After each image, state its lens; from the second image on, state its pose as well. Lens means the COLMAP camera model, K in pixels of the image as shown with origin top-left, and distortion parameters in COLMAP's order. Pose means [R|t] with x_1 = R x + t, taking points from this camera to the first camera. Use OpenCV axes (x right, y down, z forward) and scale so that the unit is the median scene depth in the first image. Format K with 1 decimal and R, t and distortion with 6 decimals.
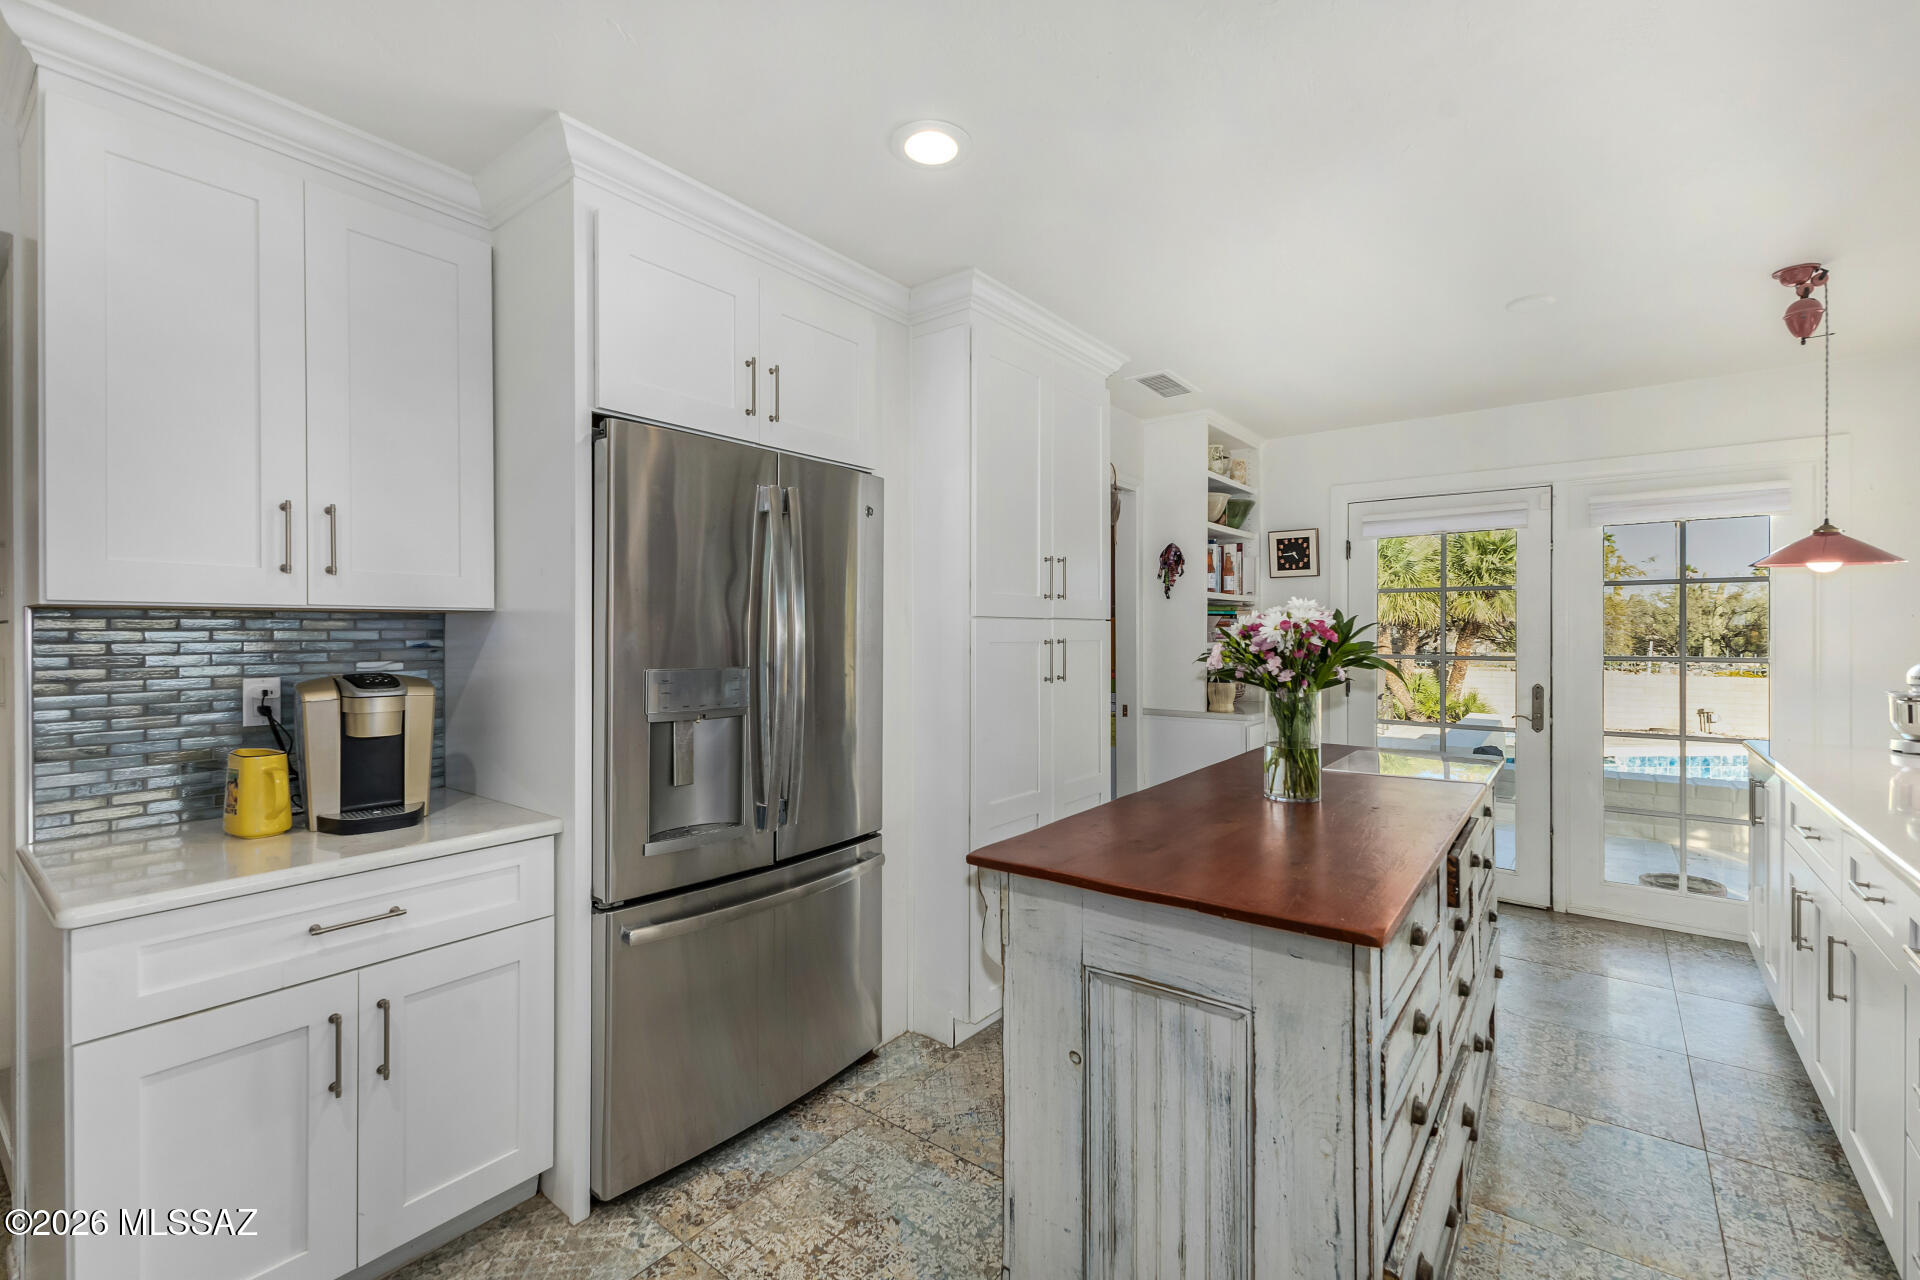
lens RADIAL K [[830.9, 0, 955.5], [0, 830.9, 633.4], [0, 0, 1]] dist [0.002340, -0.001460]
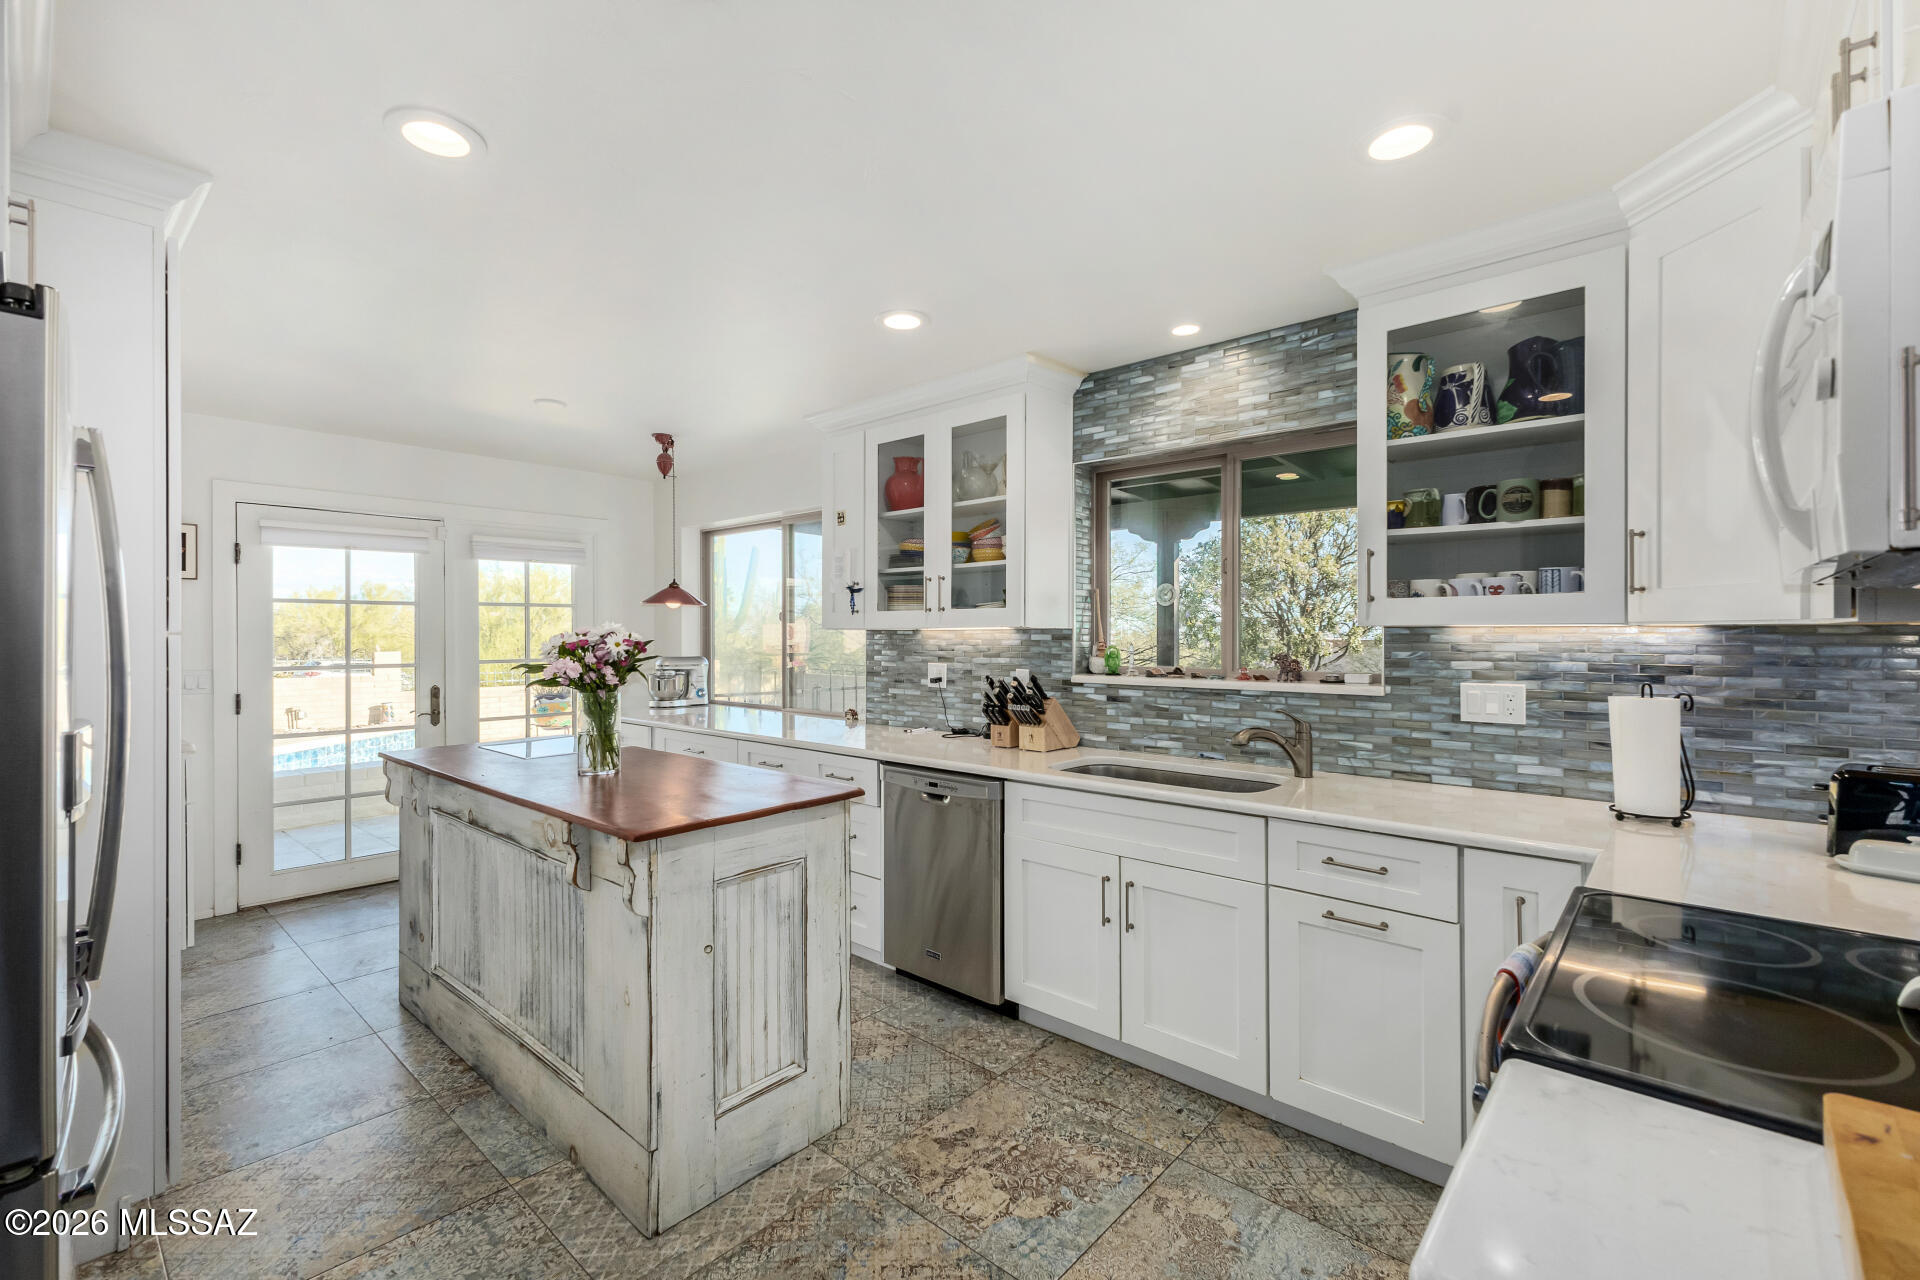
lens RADIAL K [[830.9, 0, 953.8], [0, 830.9, 636.6], [0, 0, 1]] dist [0.002340, -0.001460]
pose [[0.067126, -0.003155, 0.997740, -0.706052], [0.003568, 0.999989, 0.002922, -0.015674], [-0.997738, 0.003364, 0.067136, 0.273126]]
